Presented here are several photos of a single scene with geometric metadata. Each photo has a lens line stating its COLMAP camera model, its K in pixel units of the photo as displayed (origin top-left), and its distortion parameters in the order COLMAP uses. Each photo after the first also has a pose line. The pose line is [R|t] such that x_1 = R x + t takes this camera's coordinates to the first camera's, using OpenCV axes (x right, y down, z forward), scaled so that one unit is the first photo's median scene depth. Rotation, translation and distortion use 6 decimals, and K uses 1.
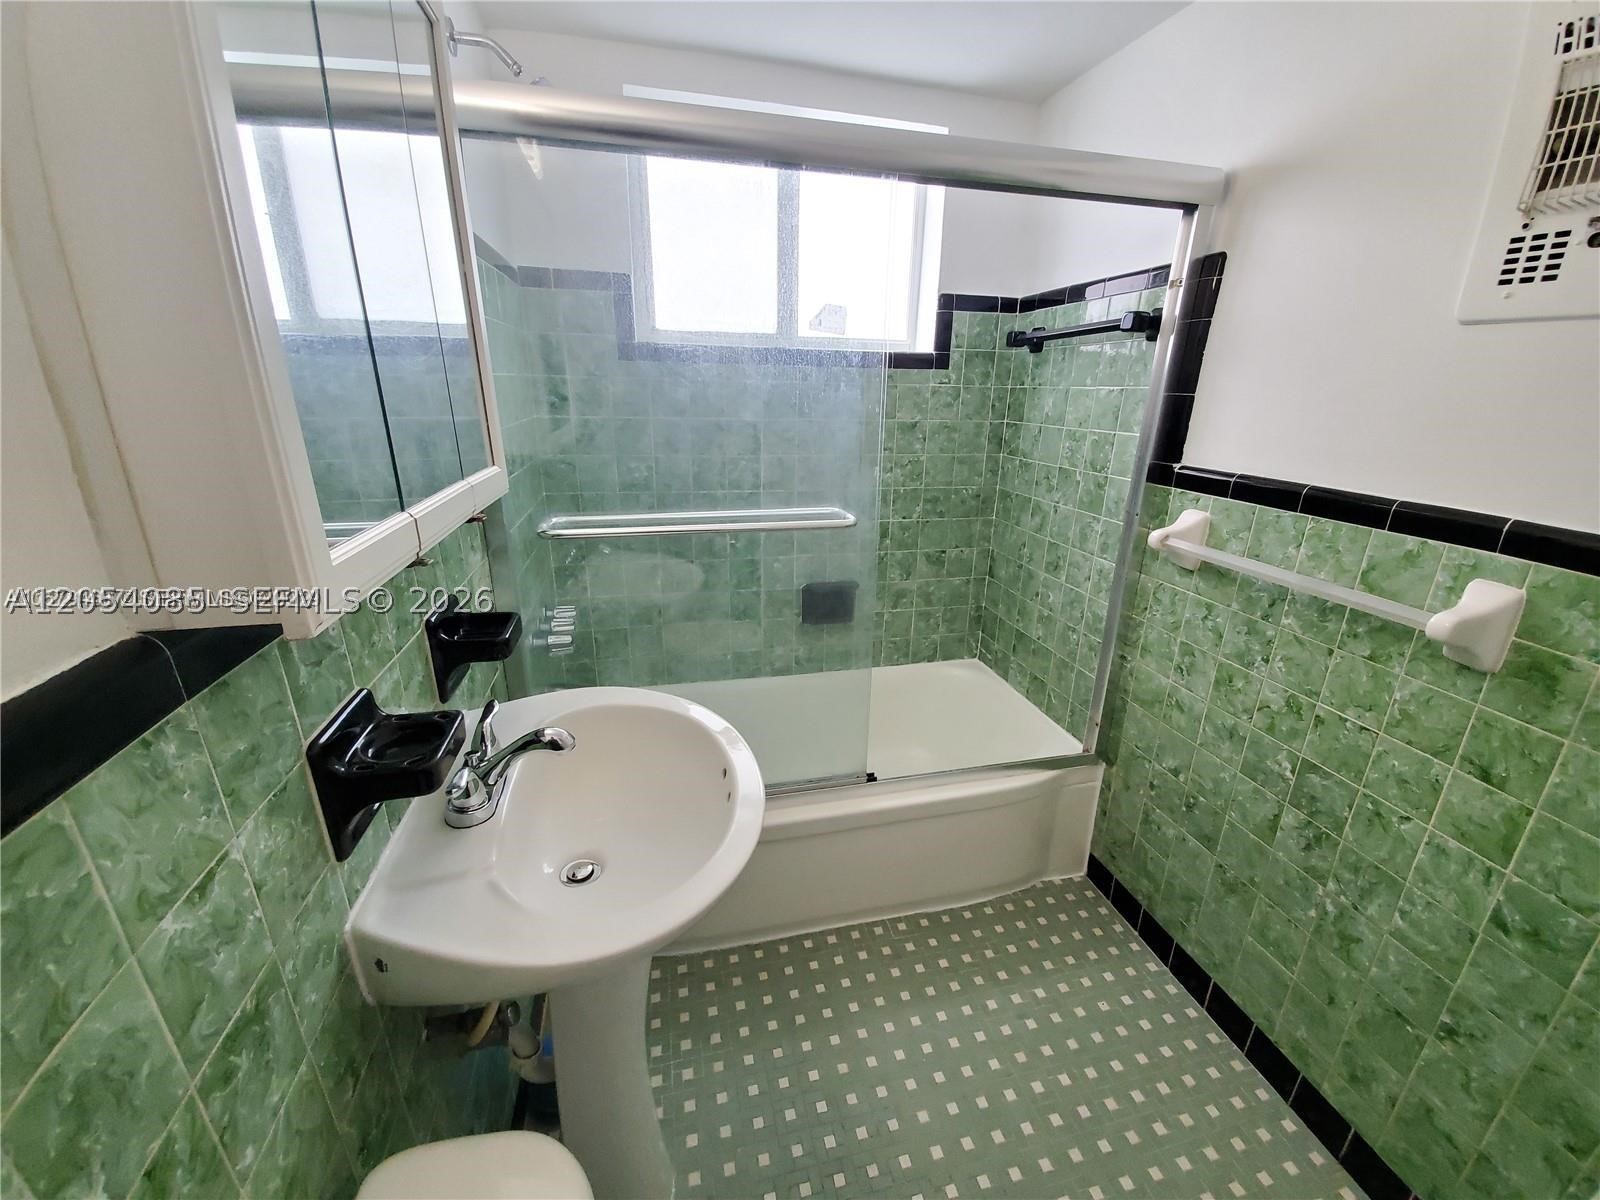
lens RADIAL K [[643.7, 0, 805.2], [0, 643.7, 605.8], [0, 0, 1]] dist [0.006283, -0.002494]
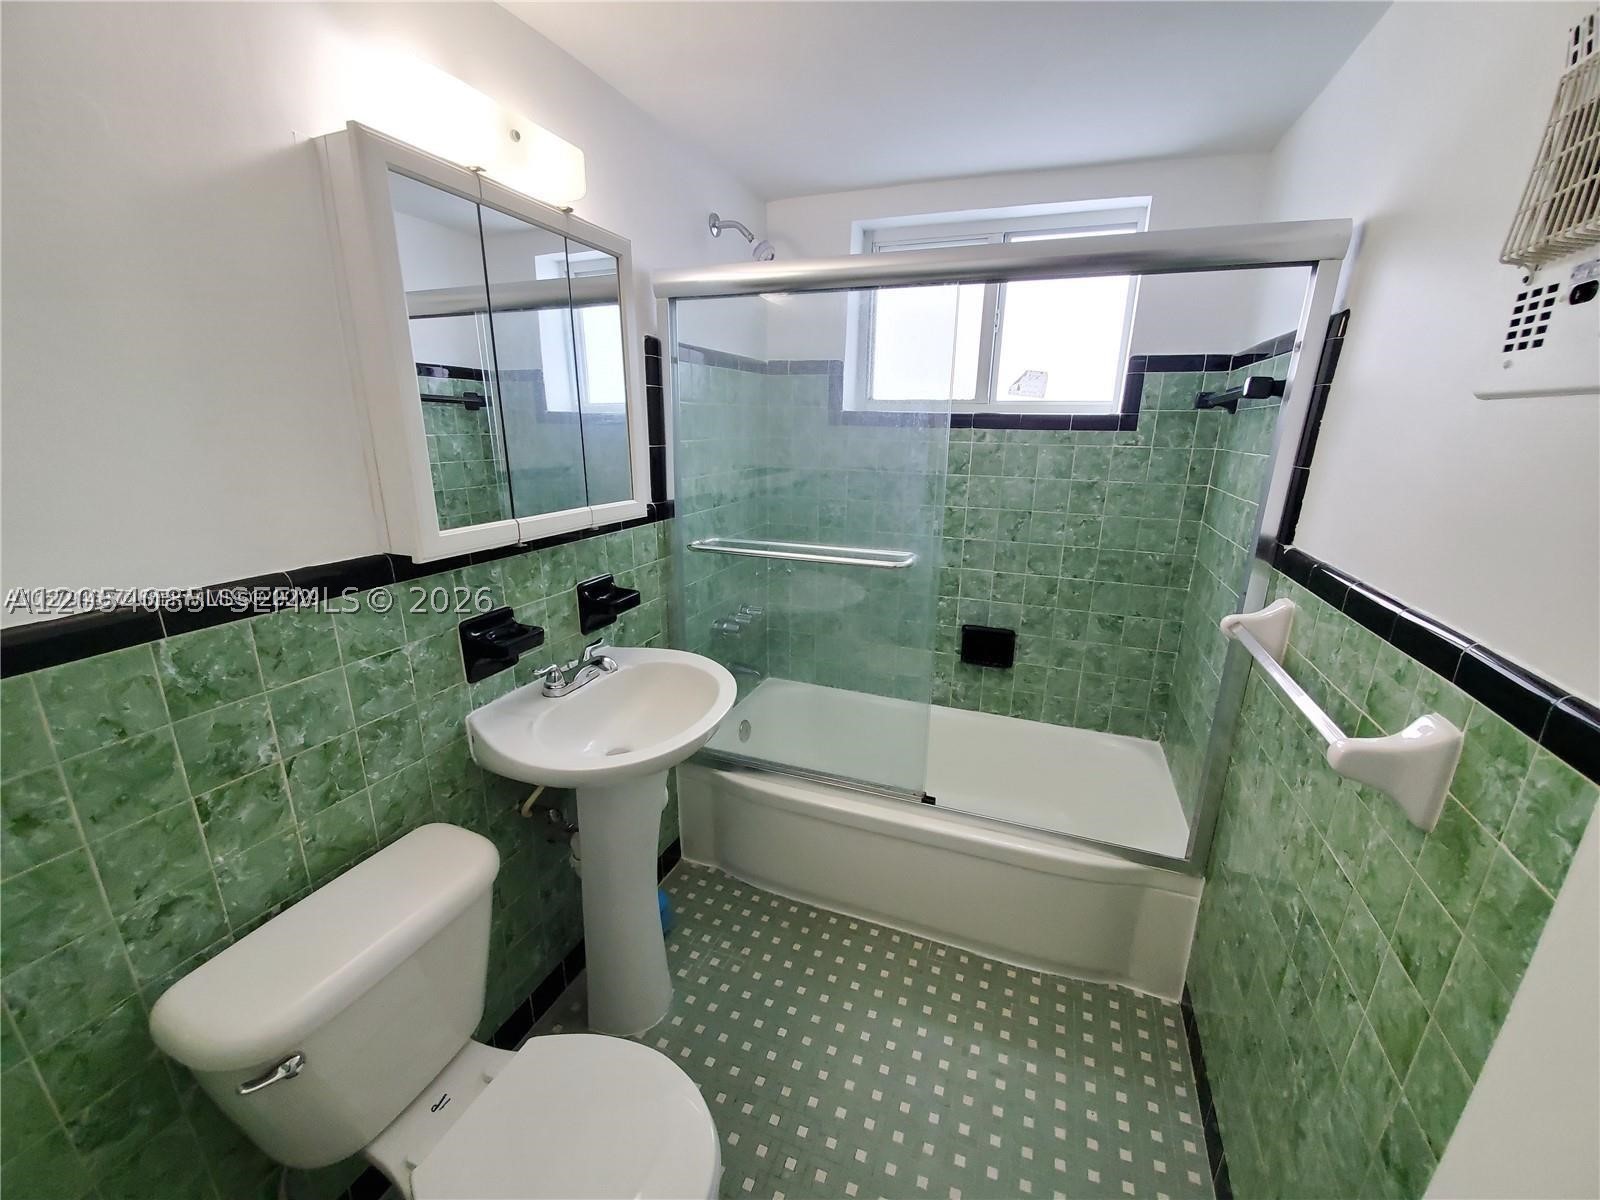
lens RADIAL K [[643.7, 0, 811.2], [0, 643.7, 606.3], [0, 0, 1]] dist [0.006283, -0.002494]
pose [[0.820278, 0.151531, -0.551528, 0.399356], [-0.185281, 0.982670, -0.005579, -0.011363], [0.541124, 0.106764, 0.834138, -0.046756]]
